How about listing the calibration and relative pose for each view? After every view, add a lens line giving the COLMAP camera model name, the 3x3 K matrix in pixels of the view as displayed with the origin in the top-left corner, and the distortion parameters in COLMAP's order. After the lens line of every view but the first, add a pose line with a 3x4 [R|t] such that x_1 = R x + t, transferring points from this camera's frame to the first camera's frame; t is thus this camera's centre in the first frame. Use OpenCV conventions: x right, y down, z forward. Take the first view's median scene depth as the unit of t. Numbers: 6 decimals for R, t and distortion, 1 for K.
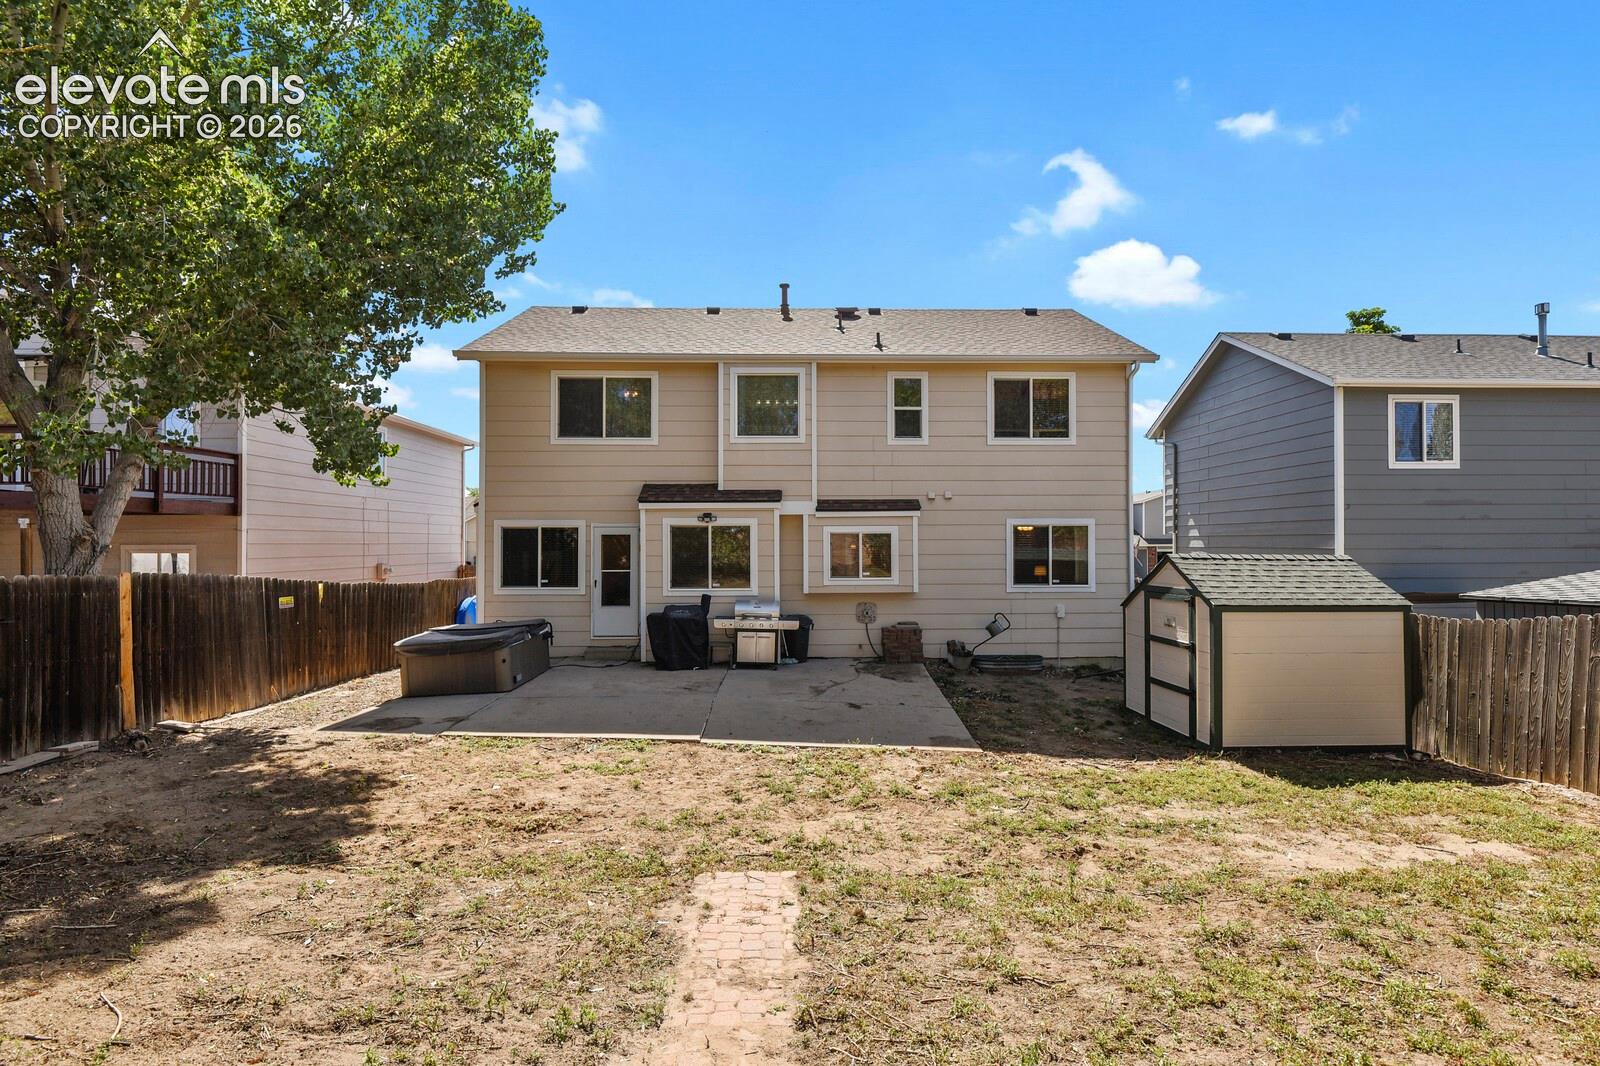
lens RADIAL K [[774.6, 0, 805.8], [0, 774.6, 539.2], [0, 0, 1]] dist [-0.006102, -0.005086]
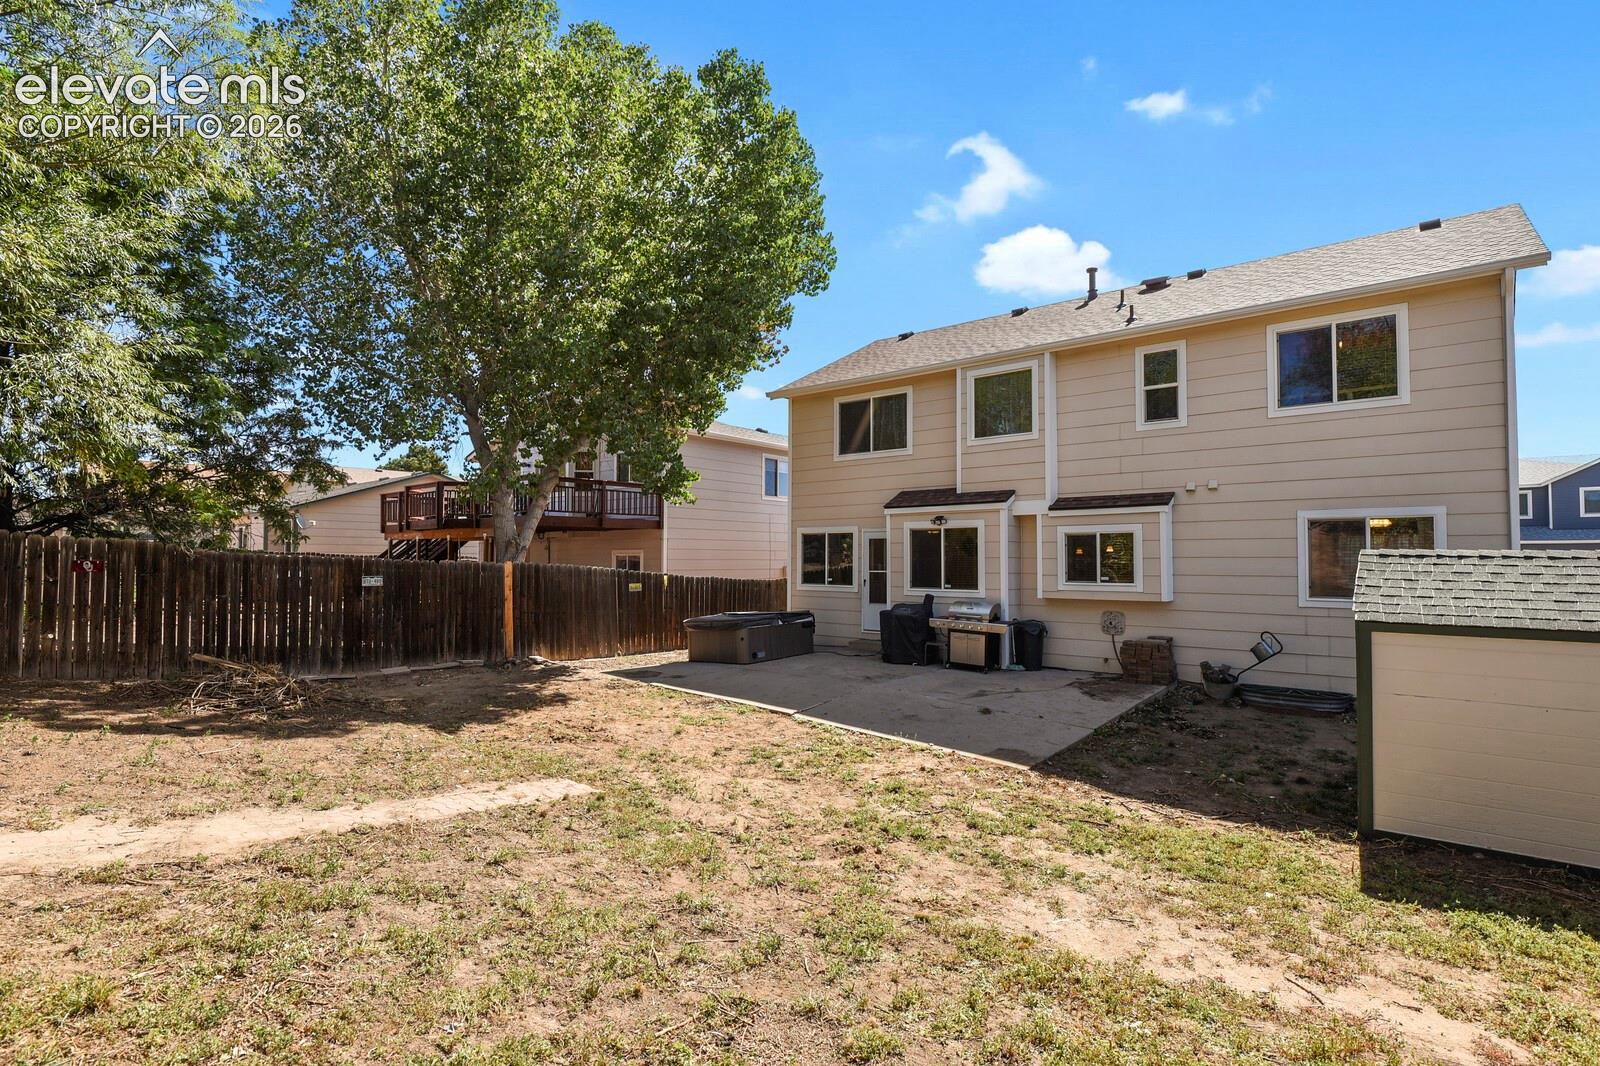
lens RADIAL K [[774.6, 0, 795.5], [0, 774.6, 538.0], [0, 0, 1]] dist [-0.006102, -0.005086]
pose [[0.749037, -0.014270, -0.662375, 0.407792], [-0.000332, 0.999760, -0.021915, 0.017875], [0.662528, 0.016635, 0.748852, 0.100148]]
